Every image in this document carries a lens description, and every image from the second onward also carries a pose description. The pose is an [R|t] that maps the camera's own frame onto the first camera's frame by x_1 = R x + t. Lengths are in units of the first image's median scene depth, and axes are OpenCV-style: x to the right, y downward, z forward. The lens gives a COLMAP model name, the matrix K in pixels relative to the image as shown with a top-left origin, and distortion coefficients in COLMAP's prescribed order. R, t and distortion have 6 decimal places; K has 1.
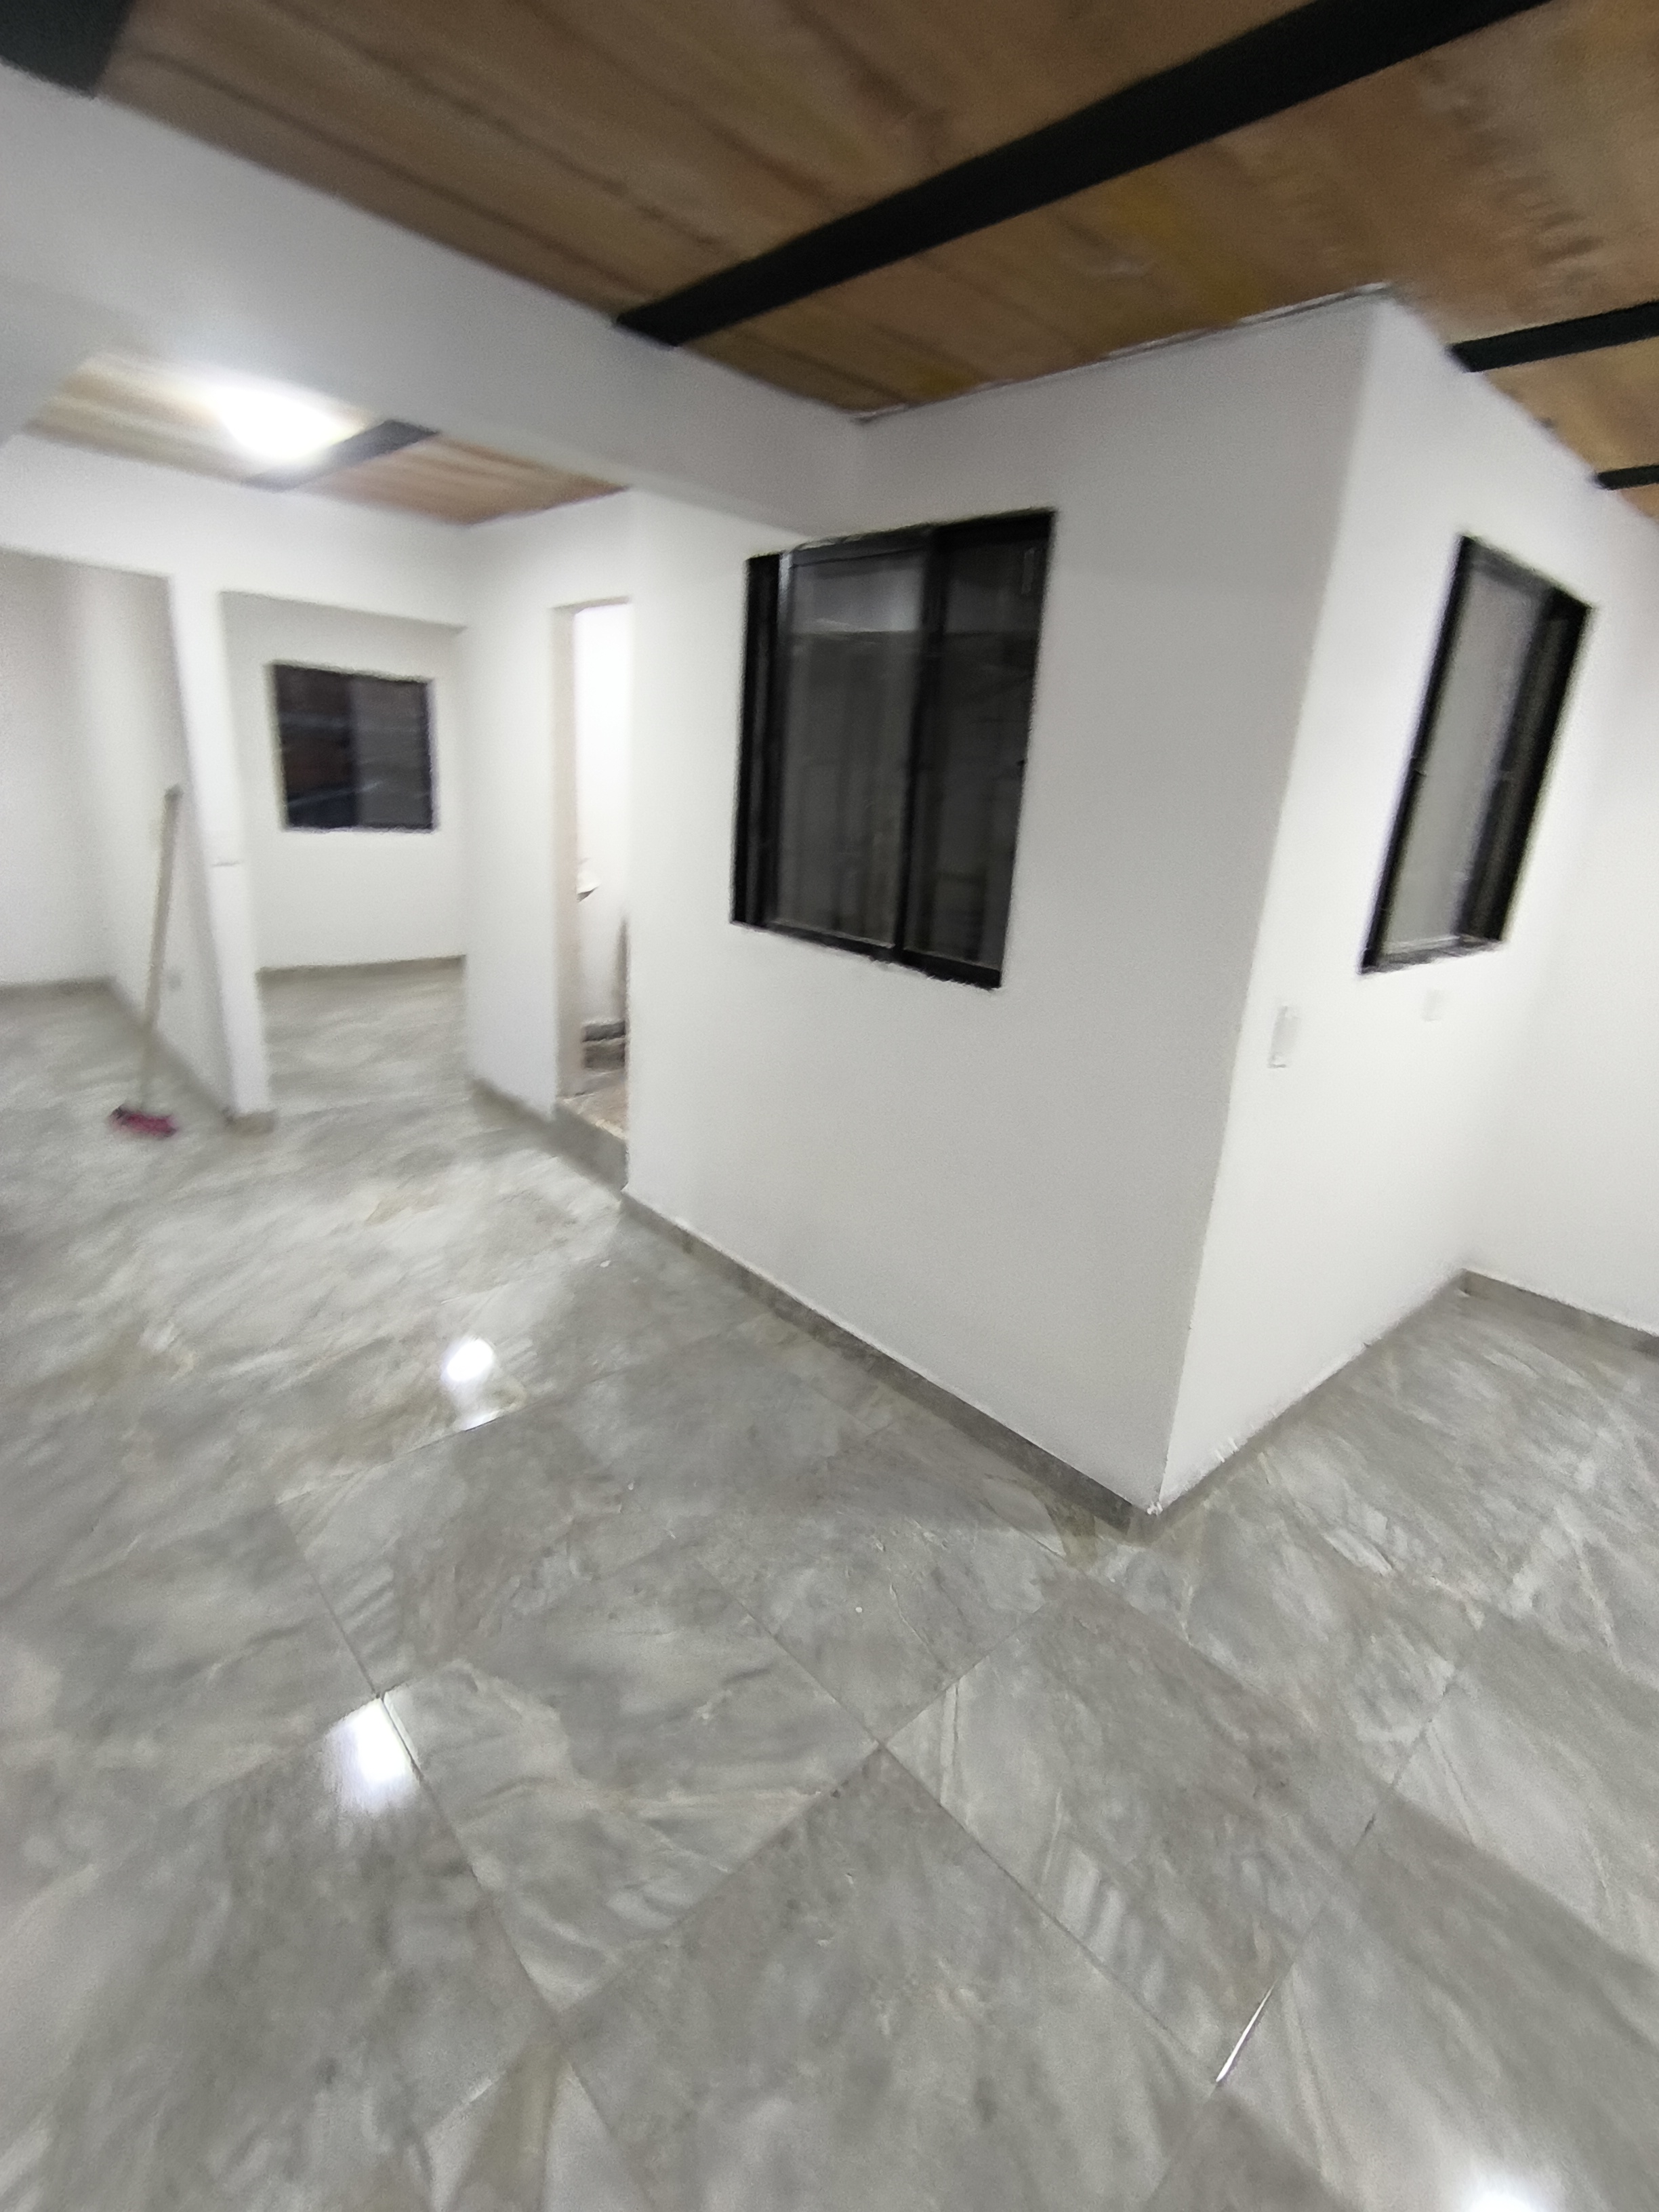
lens RADIAL K [[1017.7, 0, 830.9], [0, 1017.7, 1110.8], [0, 0, 1]] dist [0.000100, 0.000278]
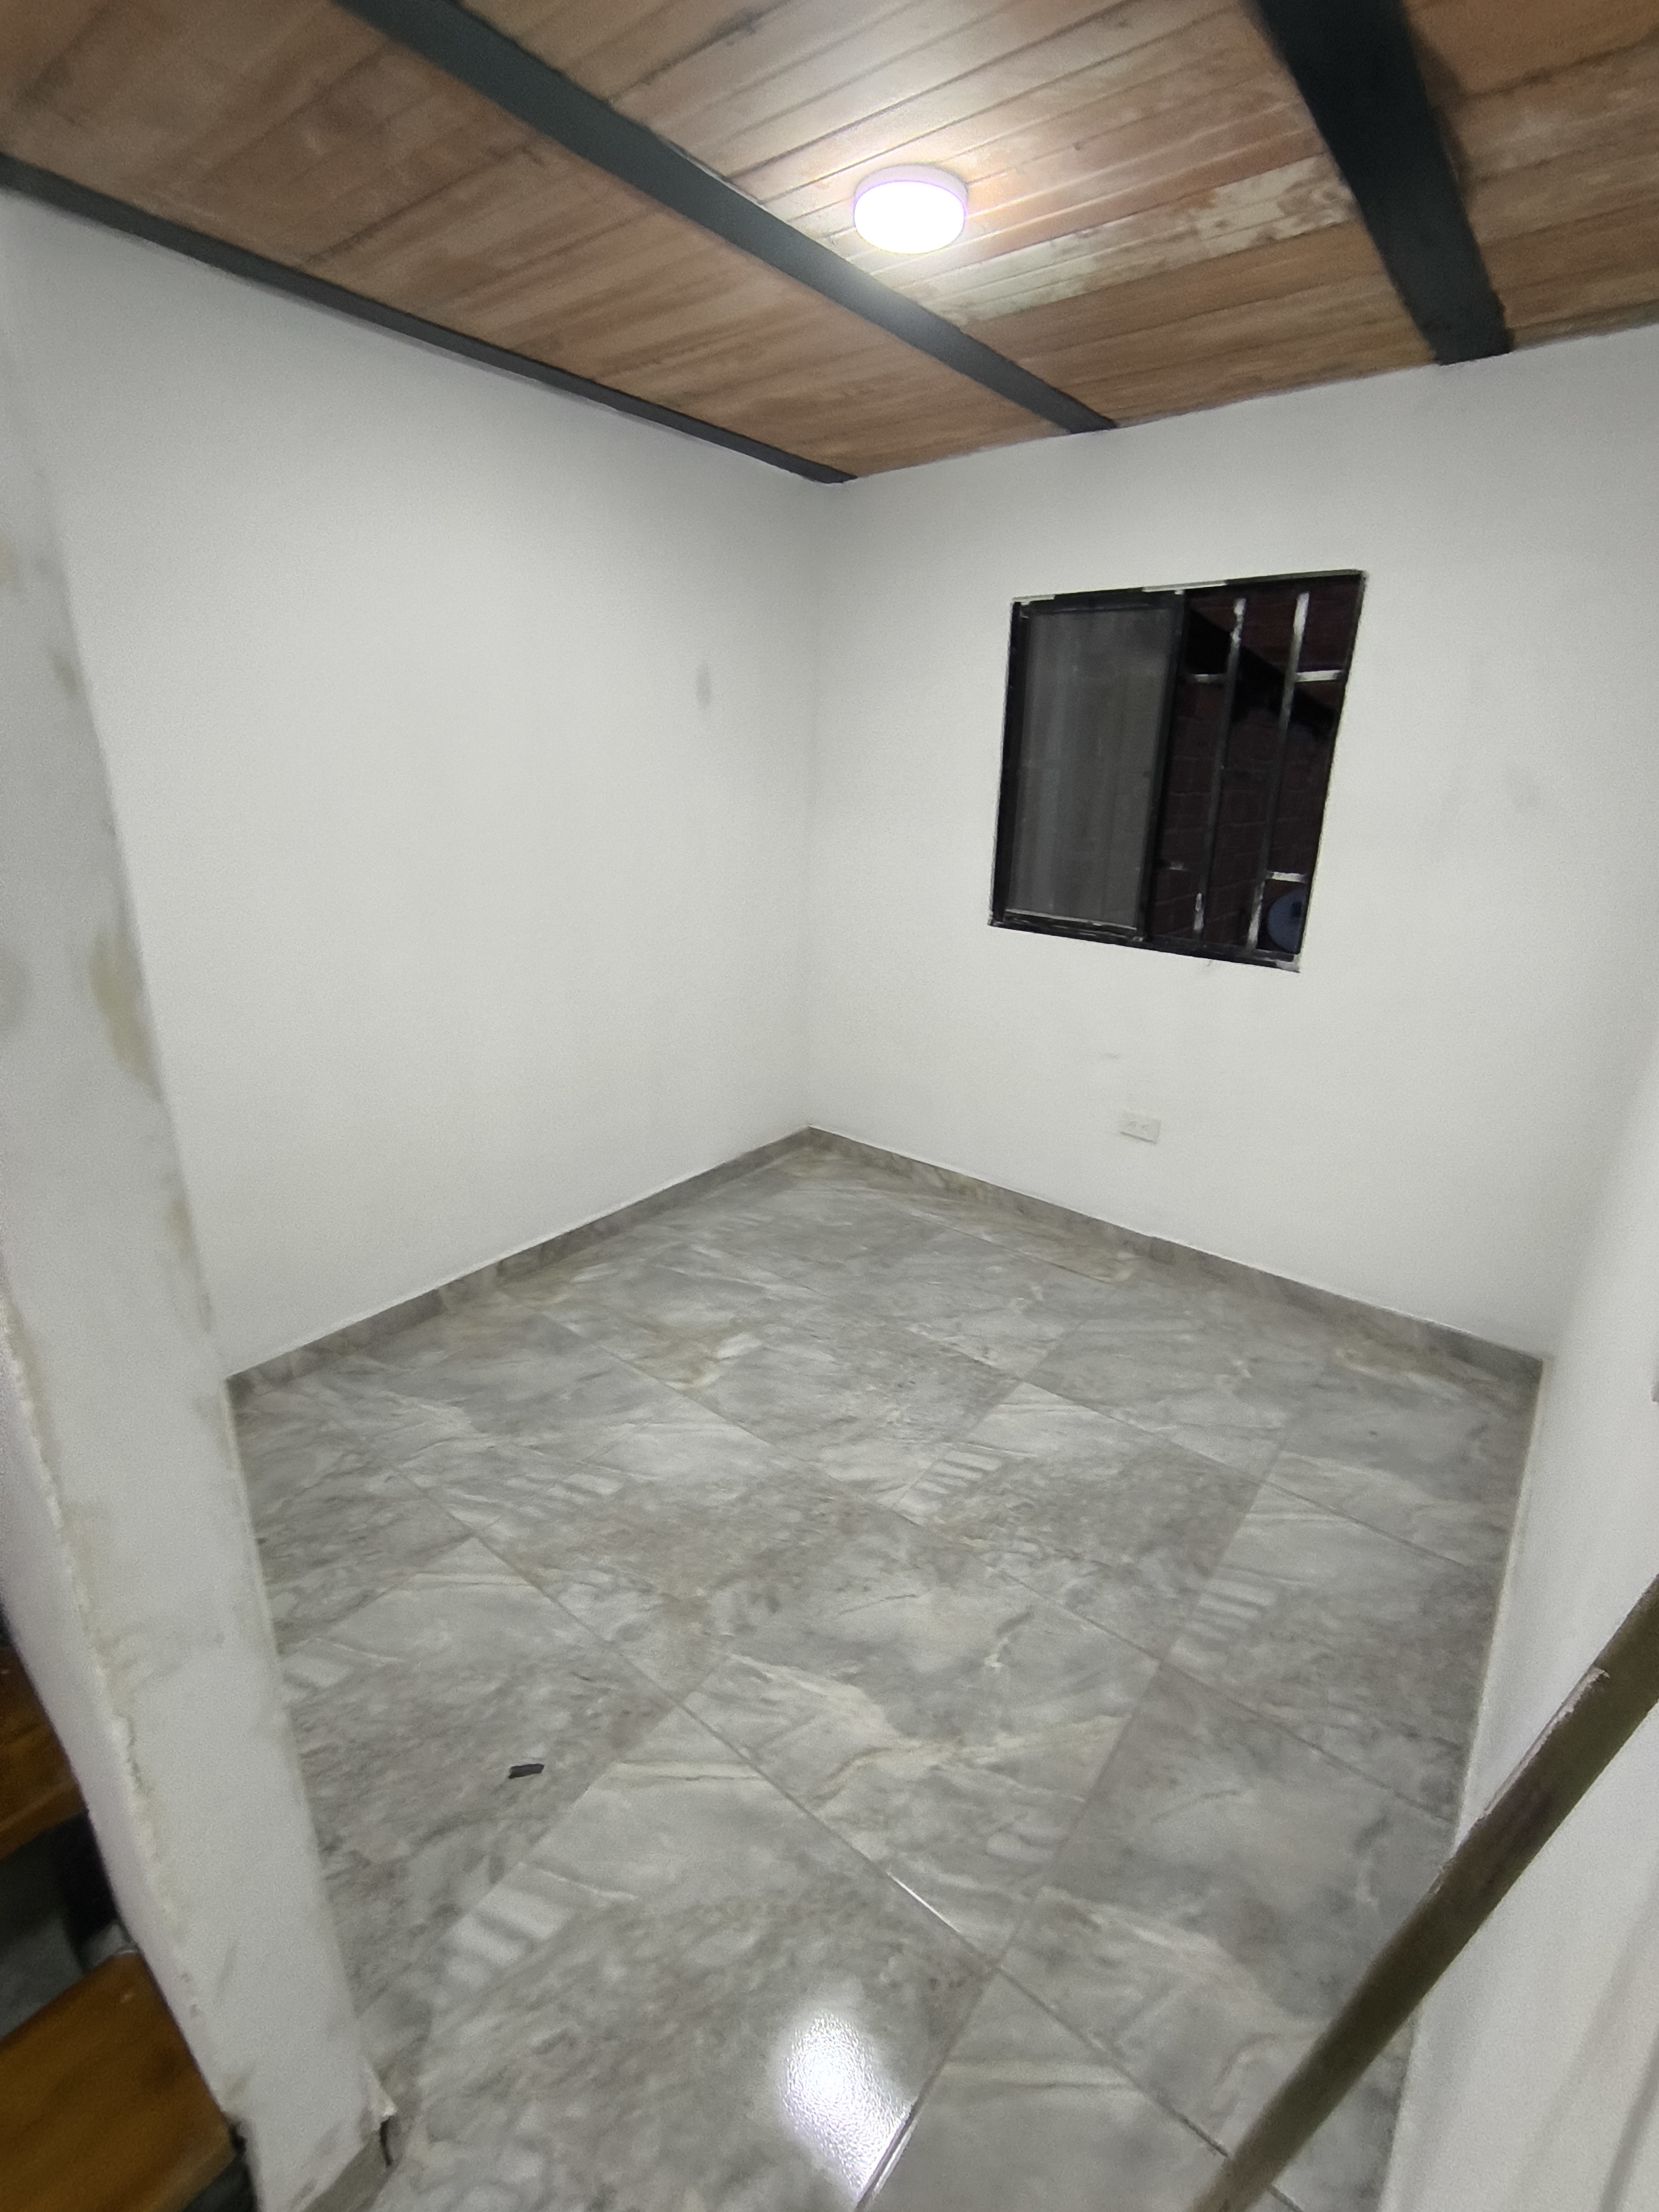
lens RADIAL K [[1017.7, 0, 902.6], [0, 1017.7, 1153.2], [0, 0, 1]] dist [0.000100, 0.000278]
pose [[0.123980, 0.281896, -0.951401, 0.822687], [-0.303507, 0.923620, 0.234114, -0.186714], [0.944729, 0.259732, 0.200068, 0.790111]]
